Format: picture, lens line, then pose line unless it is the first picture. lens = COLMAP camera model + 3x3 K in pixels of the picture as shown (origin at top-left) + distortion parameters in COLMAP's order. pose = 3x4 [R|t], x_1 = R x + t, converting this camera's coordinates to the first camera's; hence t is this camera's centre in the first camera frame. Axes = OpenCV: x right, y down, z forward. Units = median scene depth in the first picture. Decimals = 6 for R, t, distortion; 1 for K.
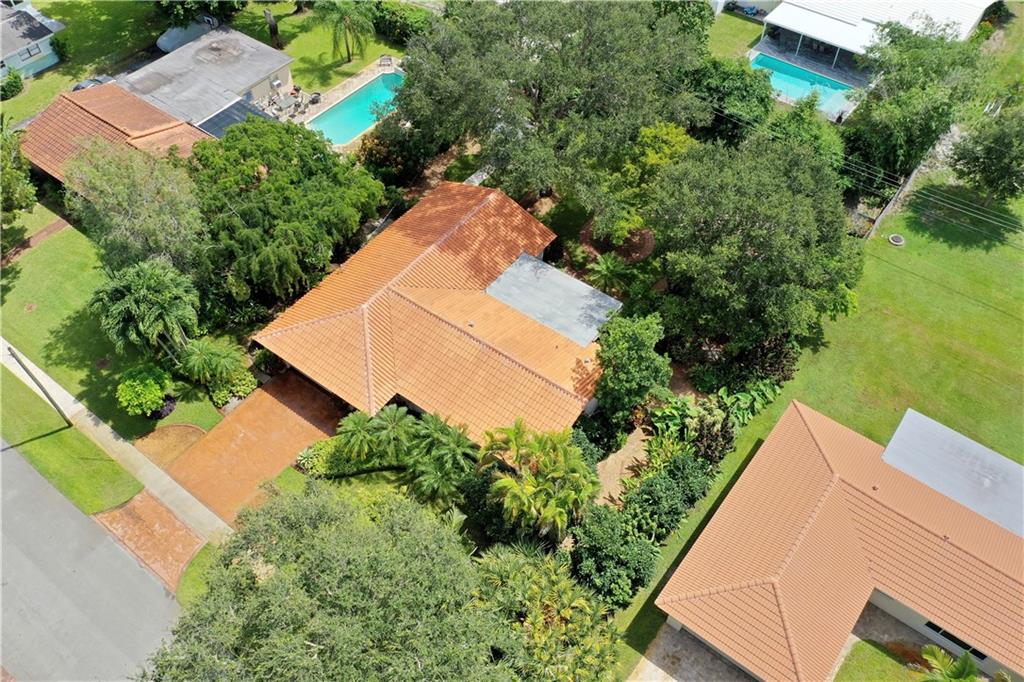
lens RADIAL K [[809.7, 0, 513.4], [0, 809.7, 345.3], [0, 0, 1]] dist [0.000803, -0.002782]
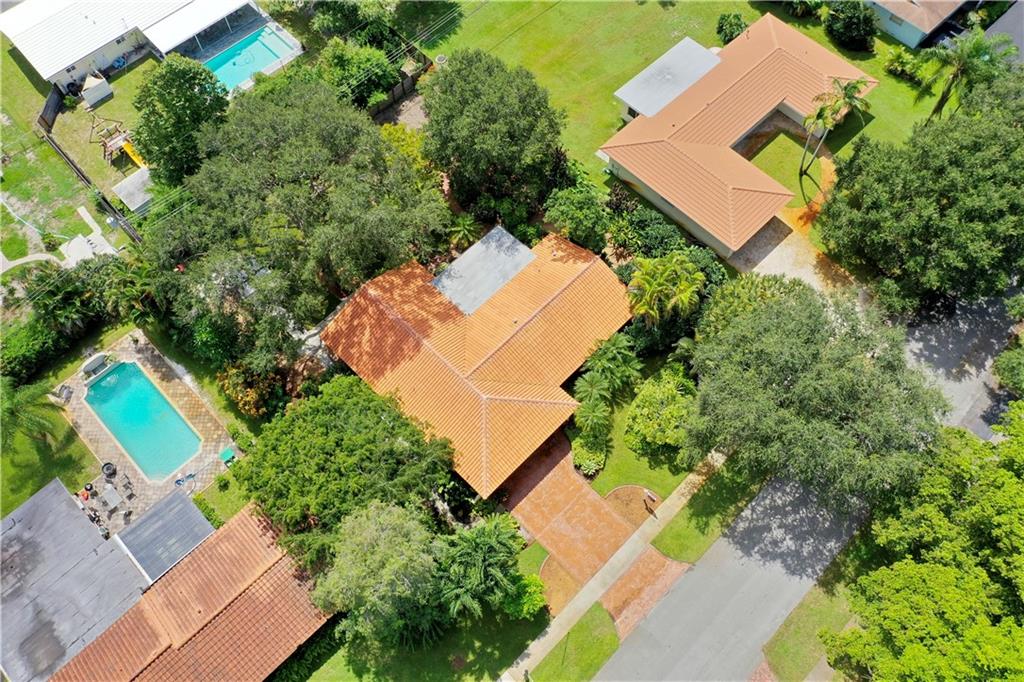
lens RADIAL K [[809.7, 0, 513.4], [0, 809.7, 345.3], [0, 0, 1]] dist [0.000803, -0.002782]
pose [[0.136763, -0.882923, 0.449158, -0.630797], [0.777166, 0.376788, 0.504027, -0.629077], [-0.614254, 0.280138, 0.737709, 0.070928]]
